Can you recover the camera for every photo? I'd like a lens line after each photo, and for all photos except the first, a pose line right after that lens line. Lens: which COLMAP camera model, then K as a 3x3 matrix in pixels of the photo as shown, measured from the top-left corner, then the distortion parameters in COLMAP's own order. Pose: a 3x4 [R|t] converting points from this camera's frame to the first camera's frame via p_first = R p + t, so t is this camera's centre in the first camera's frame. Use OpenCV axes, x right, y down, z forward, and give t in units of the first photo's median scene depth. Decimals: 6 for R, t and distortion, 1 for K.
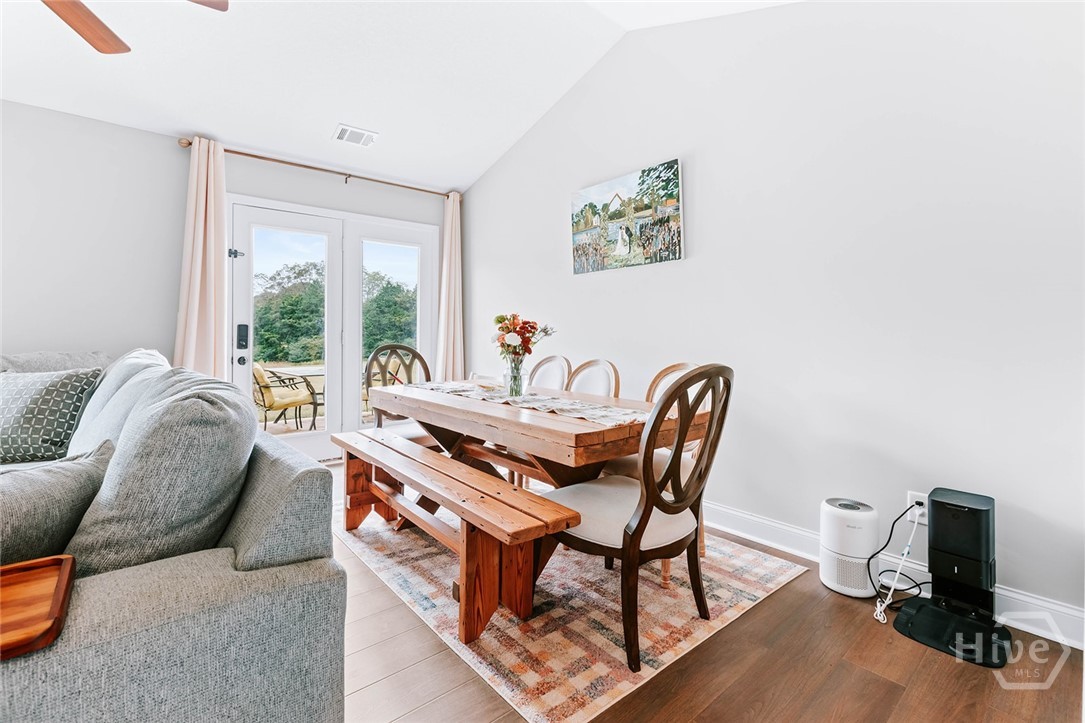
lens RADIAL K [[497.5, 0, 526.5], [0, 497.5, 331.7], [0, 0, 1]] dist [-0.000186, 0.000652]
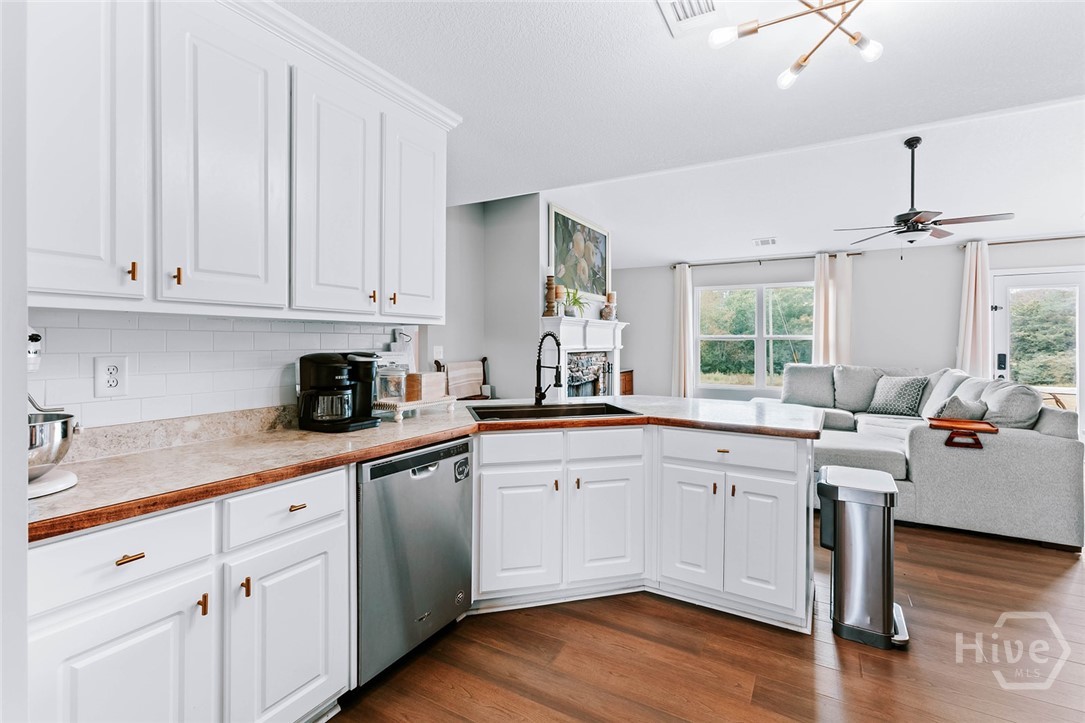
lens RADIAL K [[486.2, 0, 545.5], [0, 486.2, 338.3], [0, 0, 1]] dist [0.000508, 0.000601]
pose [[0.347891, -0.010973, -0.937471, 0.405258], [-0.003479, 0.999910, -0.012995, -0.044873], [0.937529, 0.007782, 0.347821, -0.984377]]
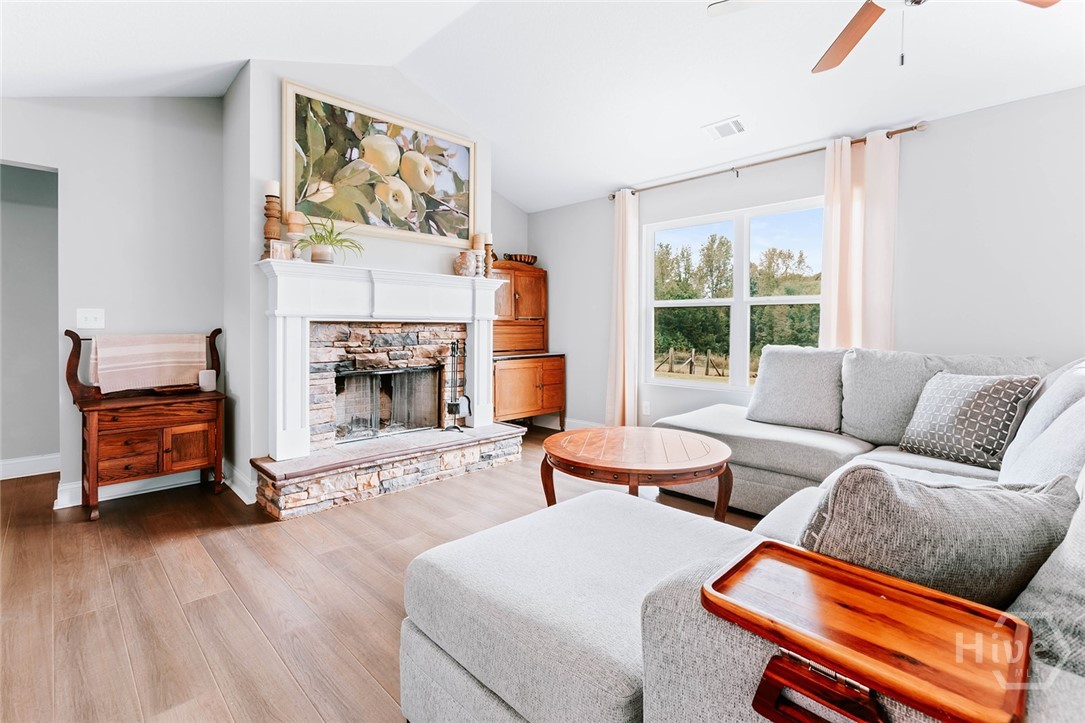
lens RADIAL K [[491.6, 0, 535.9], [0, 491.6, 330.4], [0, 0, 1]] dist [-0.003153, -0.000228]
pose [[0.076147, 0.000675, -0.997096, -0.053627], [-0.007030, 0.999975, 0.000140, -0.001400], [0.997072, 0.006999, 0.076149, 0.044053]]
